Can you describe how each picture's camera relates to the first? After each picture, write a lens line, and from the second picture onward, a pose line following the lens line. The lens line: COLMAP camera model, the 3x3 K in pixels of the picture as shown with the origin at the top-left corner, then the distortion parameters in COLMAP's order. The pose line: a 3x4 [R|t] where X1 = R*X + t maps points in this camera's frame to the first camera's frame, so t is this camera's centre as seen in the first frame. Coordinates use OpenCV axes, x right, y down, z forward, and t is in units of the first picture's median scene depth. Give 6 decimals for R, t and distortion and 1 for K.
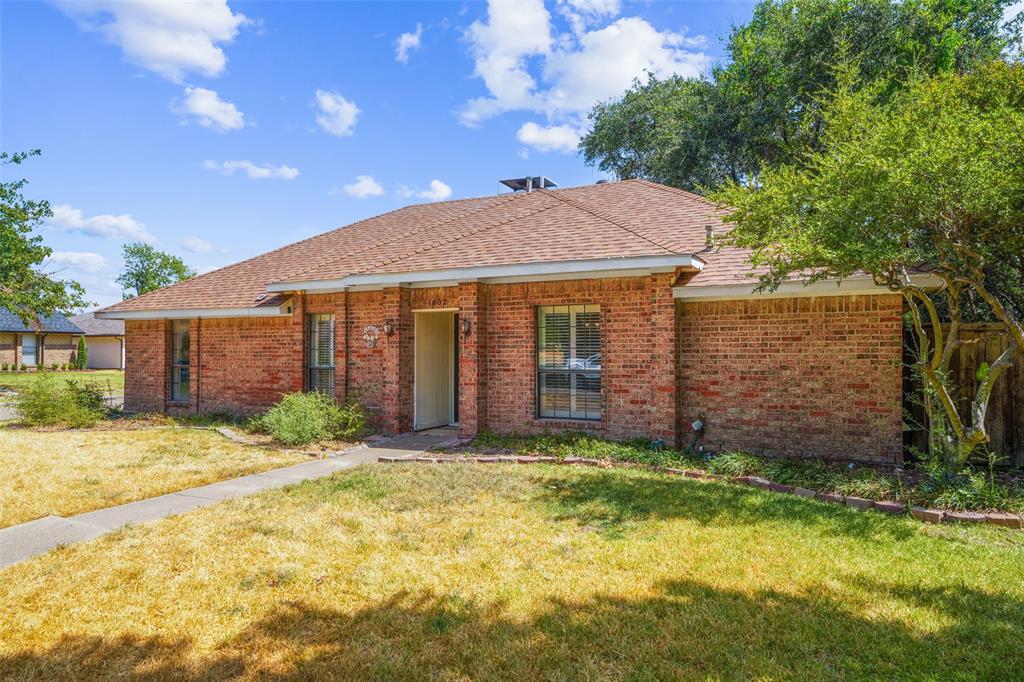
lens RADIAL K [[645.8, 0, 512.0], [0, 645.8, 341.0], [0, 0, 1]] dist [0.003359, 0.000356]
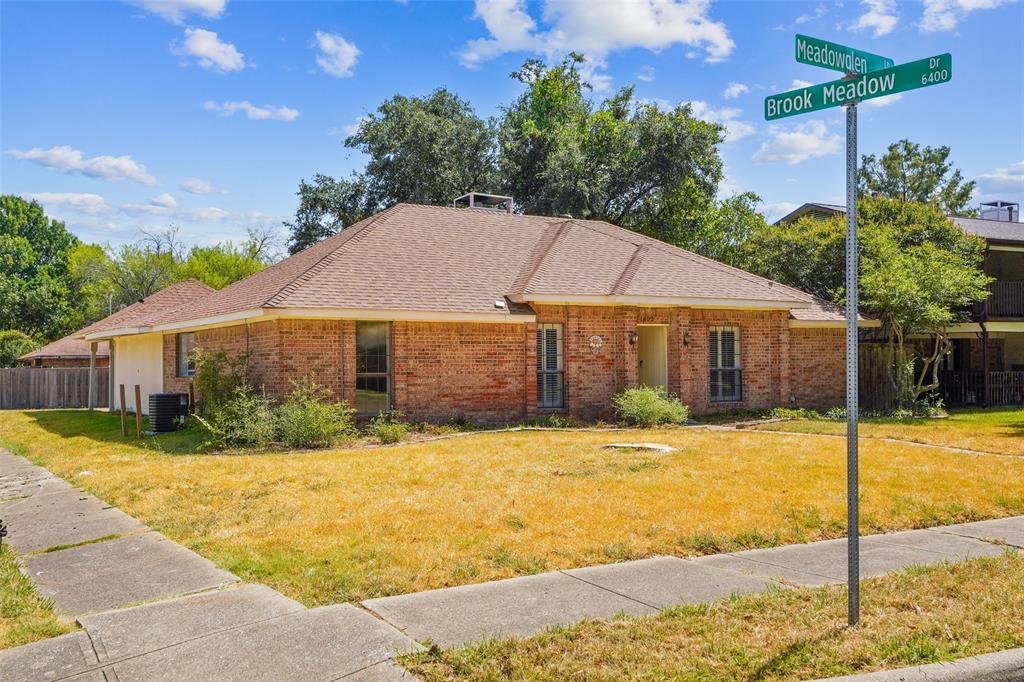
lens RADIAL K [[1027.4, 0, 498.8], [0, 1027.4, 347.6], [0, 0, 1]] dist [0.004062, 0.013336]
pose [[0.540452, 0.013151, 0.841272, -2.018484], [-0.003268, 0.999903, -0.013531, 0.026656], [-0.841369, 0.004564, 0.540442, 0.131991]]
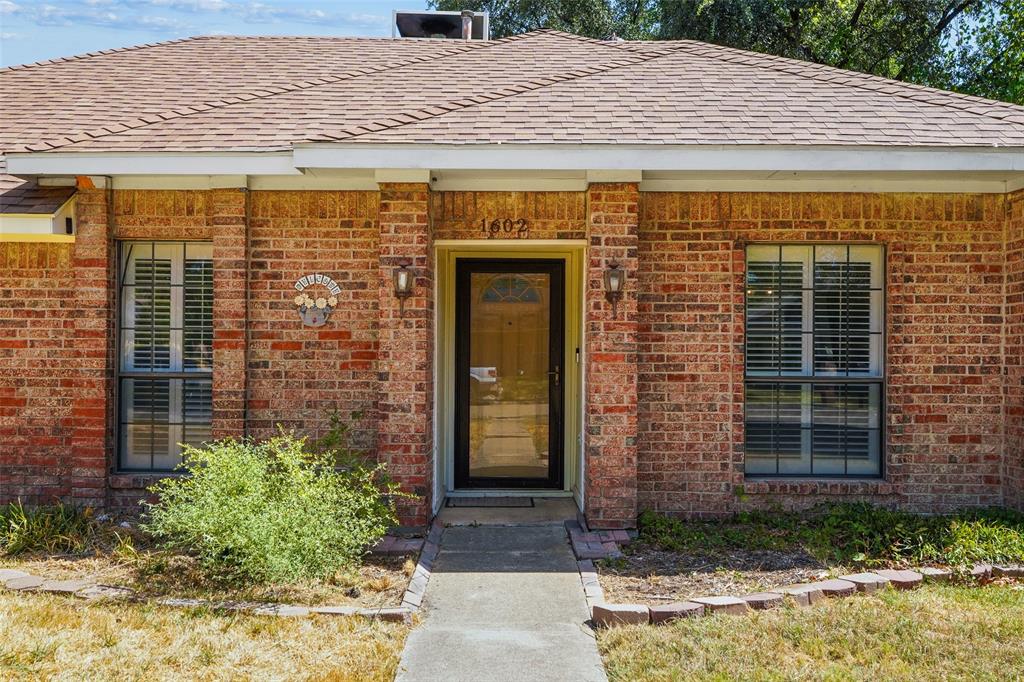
lens RADIAL K [[911.0, 0, 510.8], [0, 911.0, 343.5], [0, 0, 1]] dist [0.007824, 0.001874]
pose [[0.901704, 0.009157, 0.432257, -0.380811], [-0.015396, 0.999822, 0.010935, 0.013992], [-0.432079, -0.016515, 0.901684, 0.431762]]
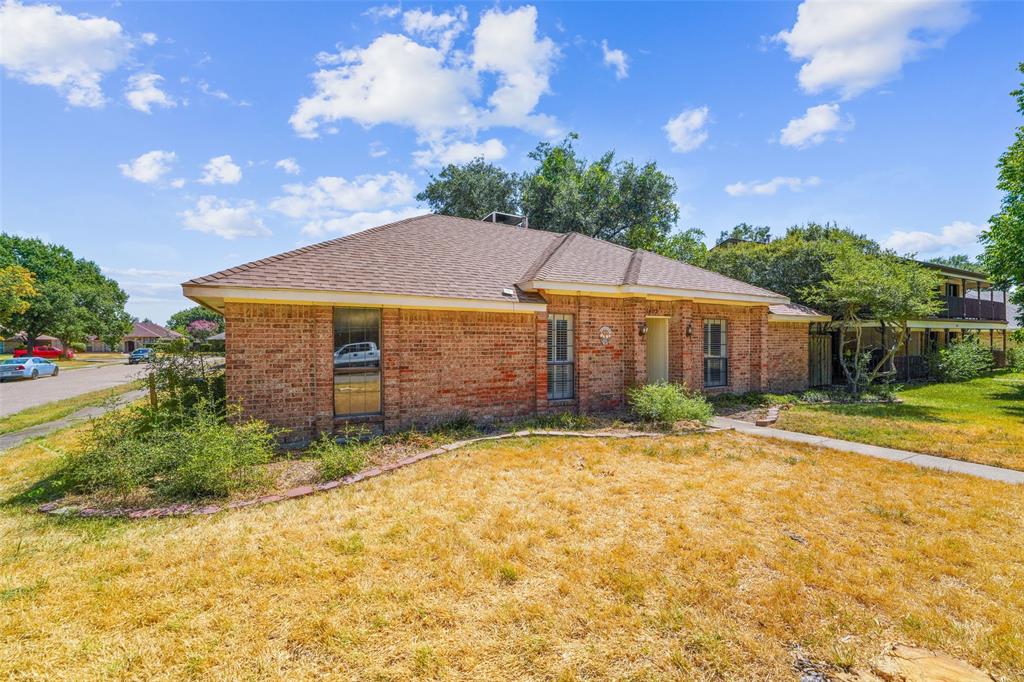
lens RADIAL K [[449.1, 0, 510.6], [0, 449.1, 344.1], [0, 0, 1]] dist [-0.035210, -0.000017]
pose [[0.569088, -0.002860, 0.822271, -1.065115], [-0.010336, 0.999890, 0.010631, 0.002448], [-0.822211, -0.014549, 0.568996, 0.705595]]
